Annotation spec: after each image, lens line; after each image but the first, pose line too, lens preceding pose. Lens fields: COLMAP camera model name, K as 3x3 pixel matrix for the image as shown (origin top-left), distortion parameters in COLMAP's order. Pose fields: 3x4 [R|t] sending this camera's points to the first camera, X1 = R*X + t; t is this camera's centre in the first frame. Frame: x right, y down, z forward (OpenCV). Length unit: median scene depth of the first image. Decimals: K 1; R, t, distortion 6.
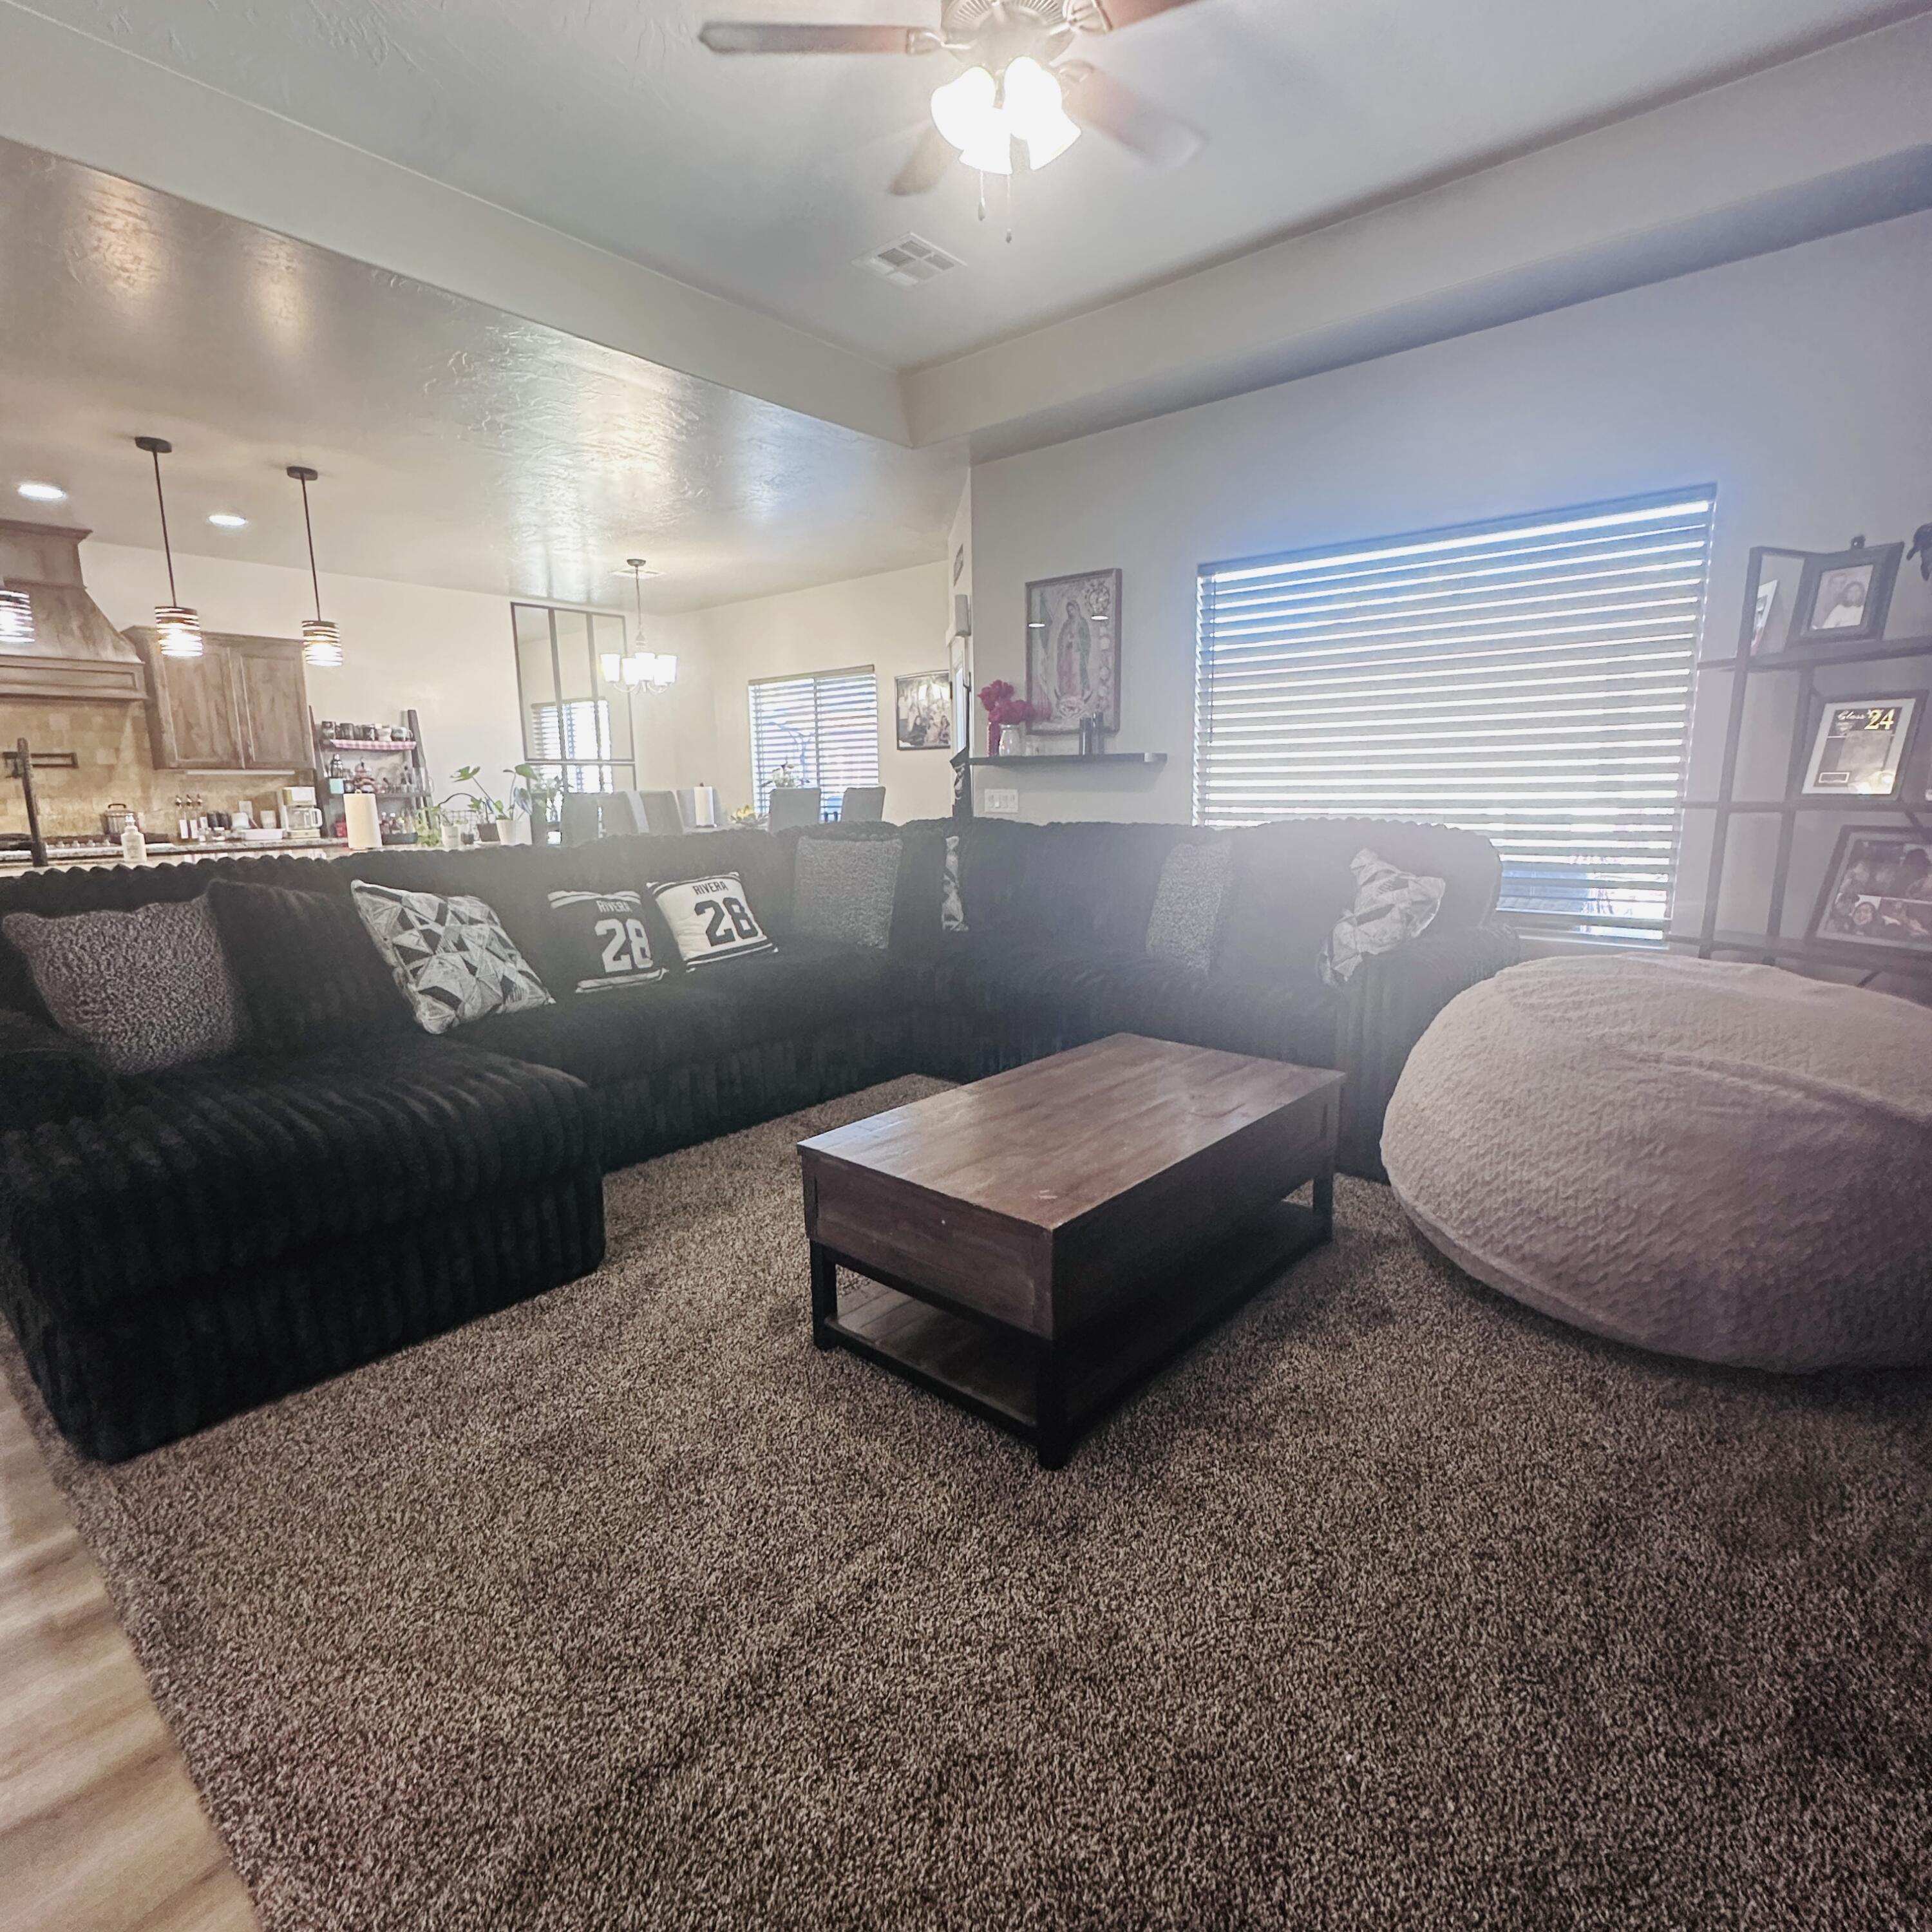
lens RADIAL K [[1047.2, 0, 966.0], [0, 1047.2, 966.0], [0, 0, 1]] dist [-0.000989, 0.000487]
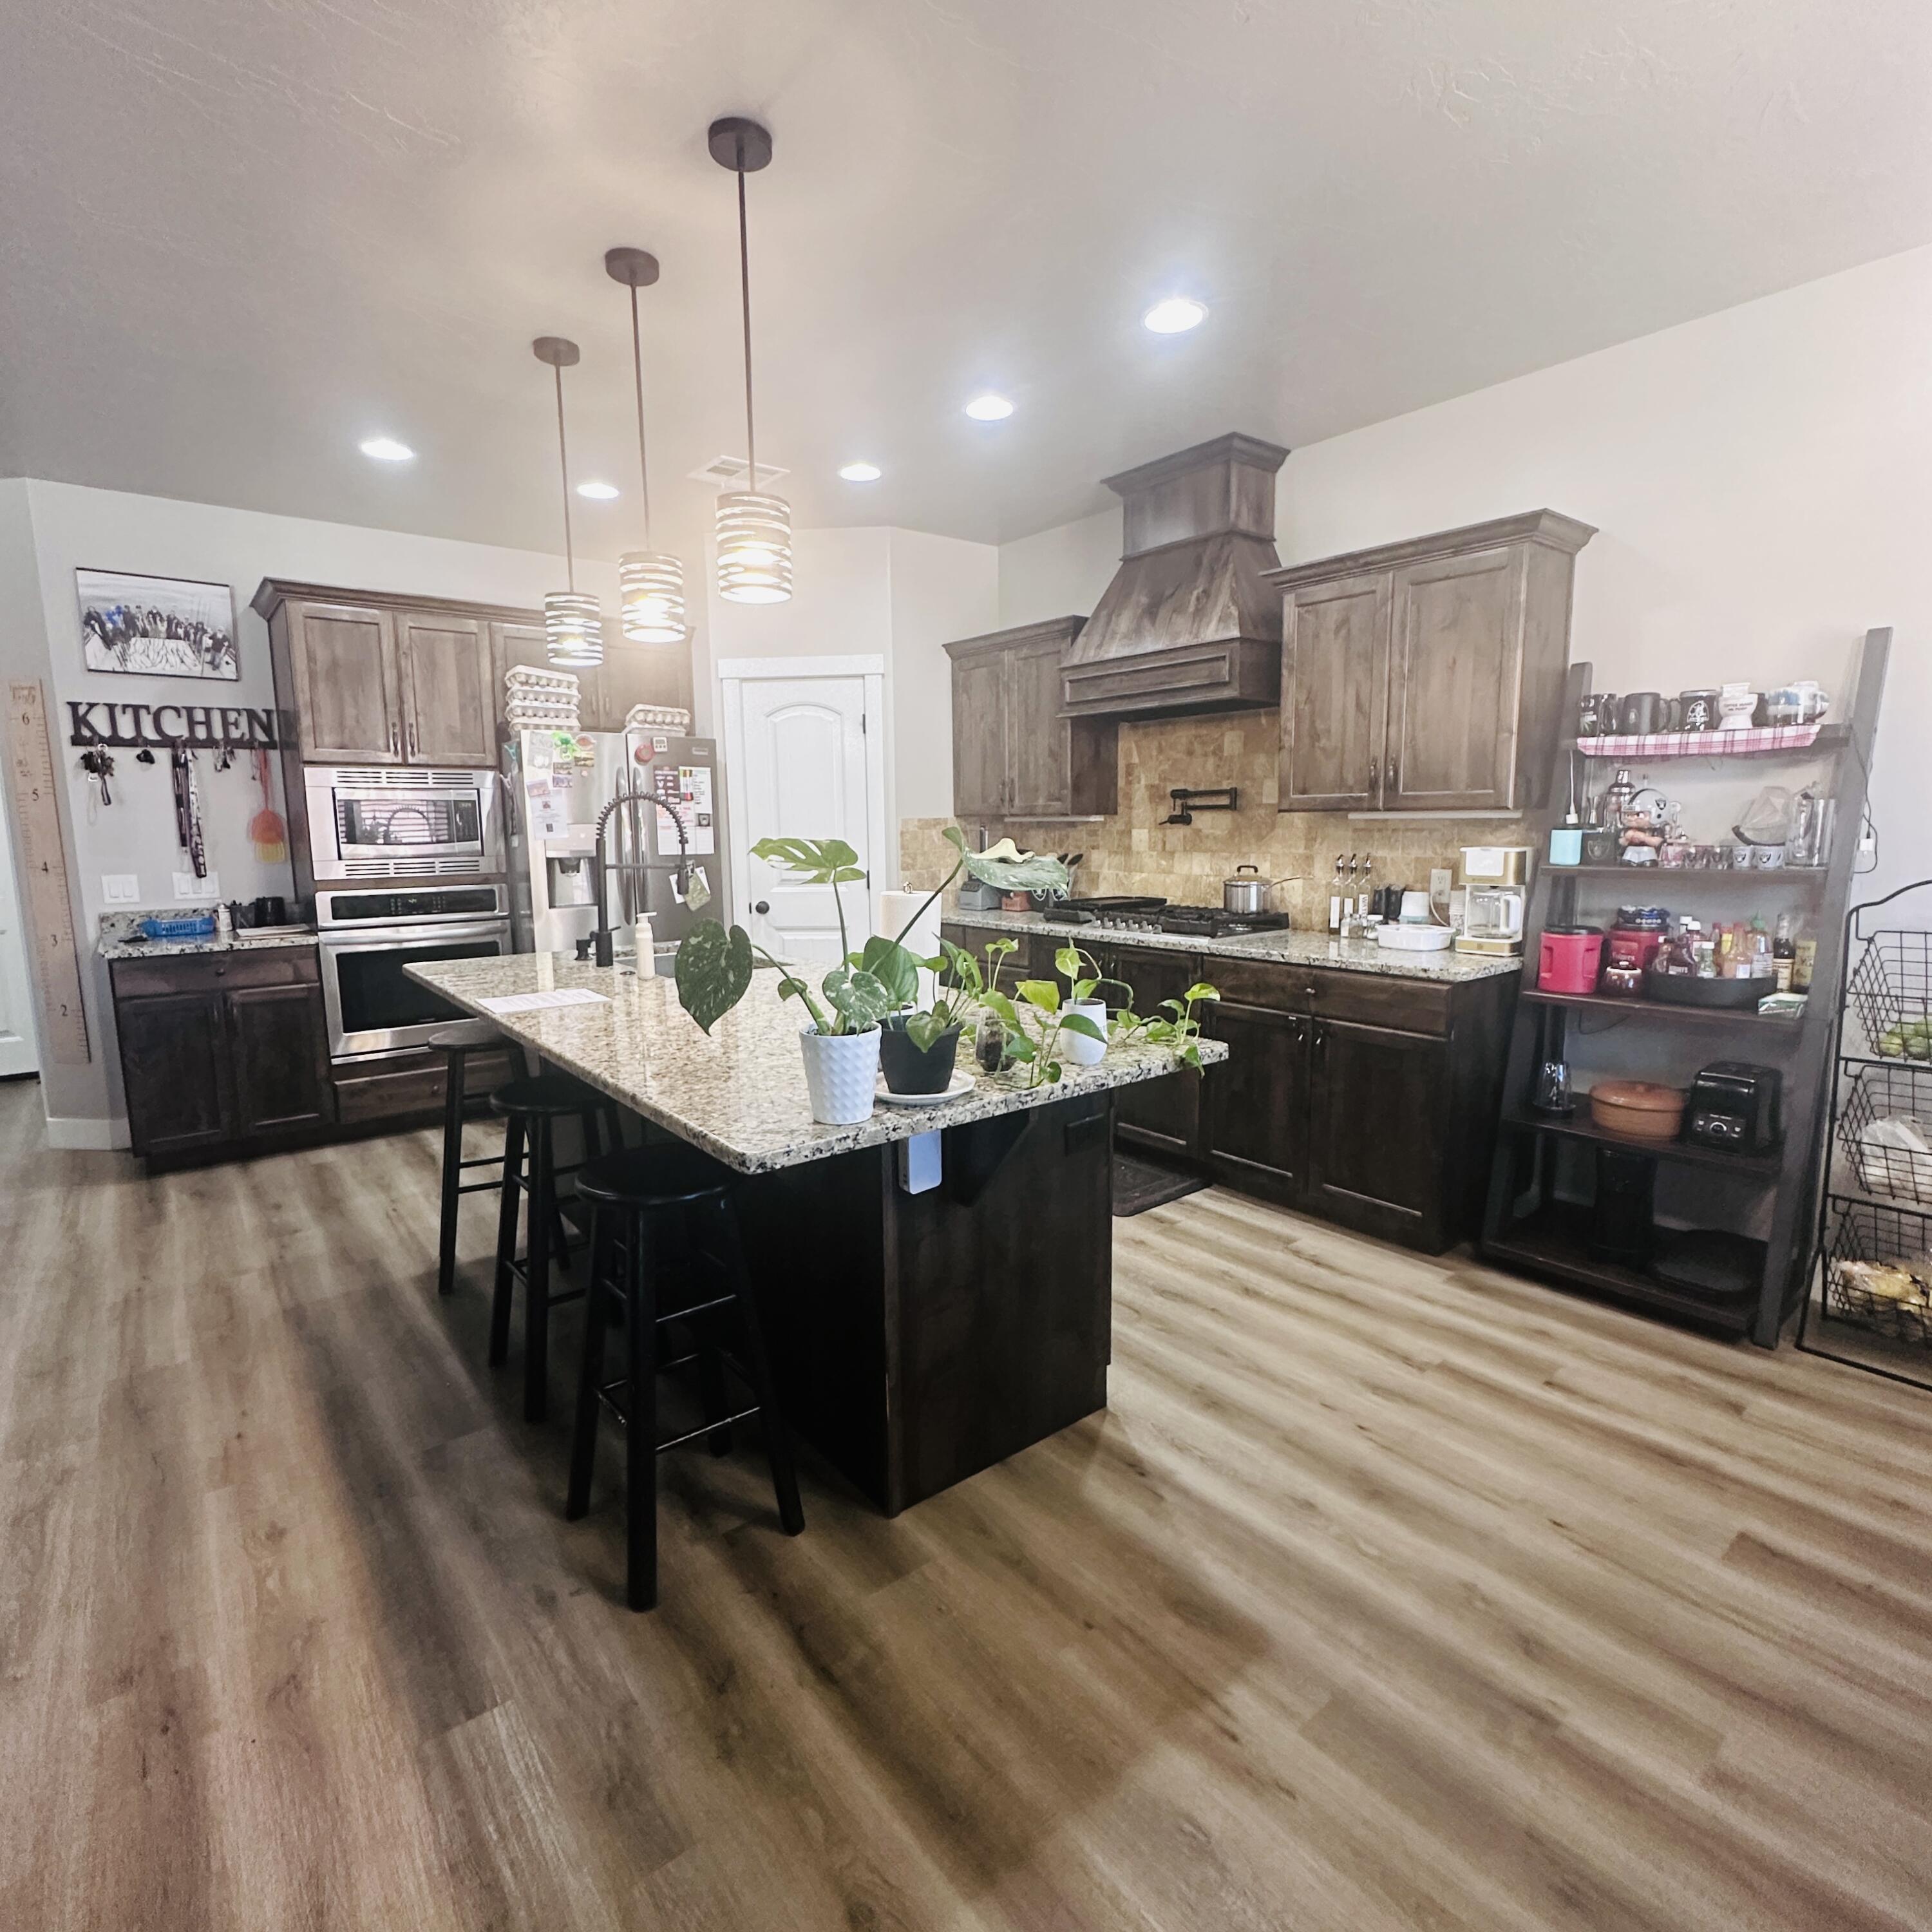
lens RADIAL K [[1024.5, 0, 966.0], [0, 1024.5, 966.0], [0, 0, 1]] dist [-0.003992, 0.000103]
pose [[-0.200884, 0.156054, -0.967105, -0.143183], [-0.151976, 0.970313, 0.188139, -0.170558], [0.967755, 0.184771, -0.171203, 0.866857]]
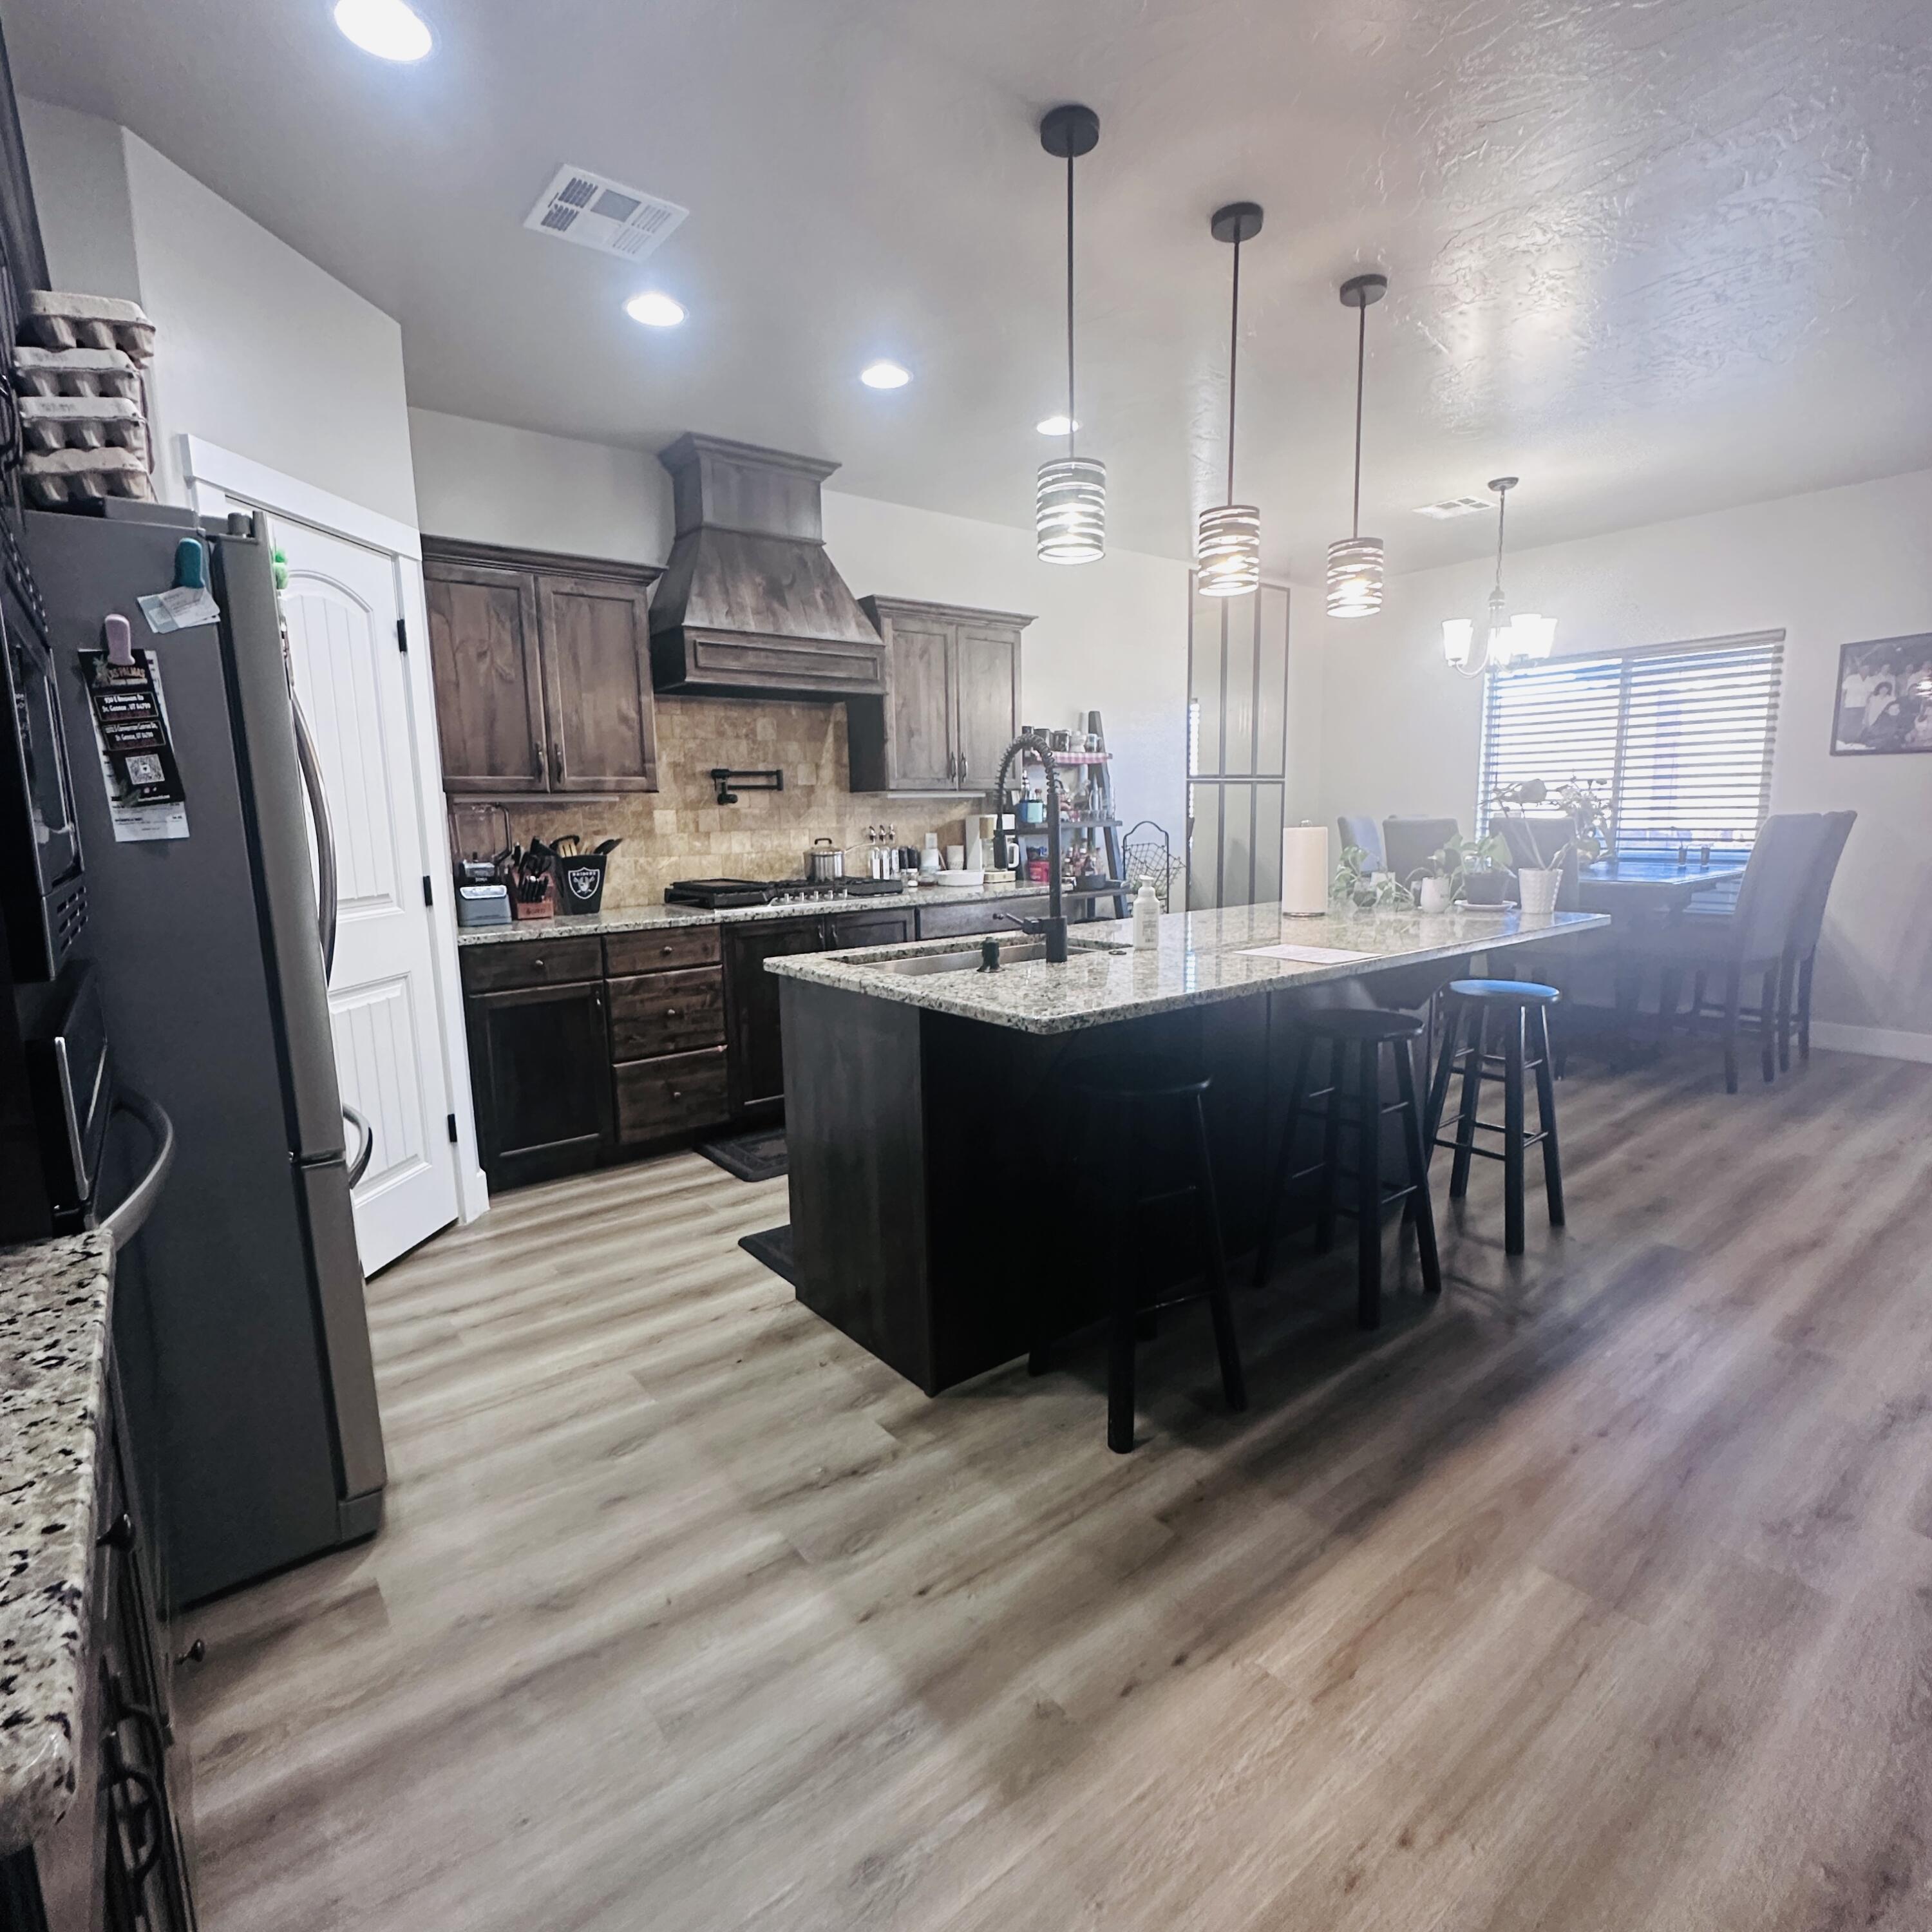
lens RADIAL K [[1024.5, 0, 966.0], [0, 1024.5, 966.0], [0, 0, 1]] dist [-0.003992, 0.000103]
pose [[0.979087, 0.026758, -0.201673, -0.513158], [-0.029794, 0.999484, -0.012029, -0.053790], [0.201247, 0.017786, 0.979379, 0.284357]]
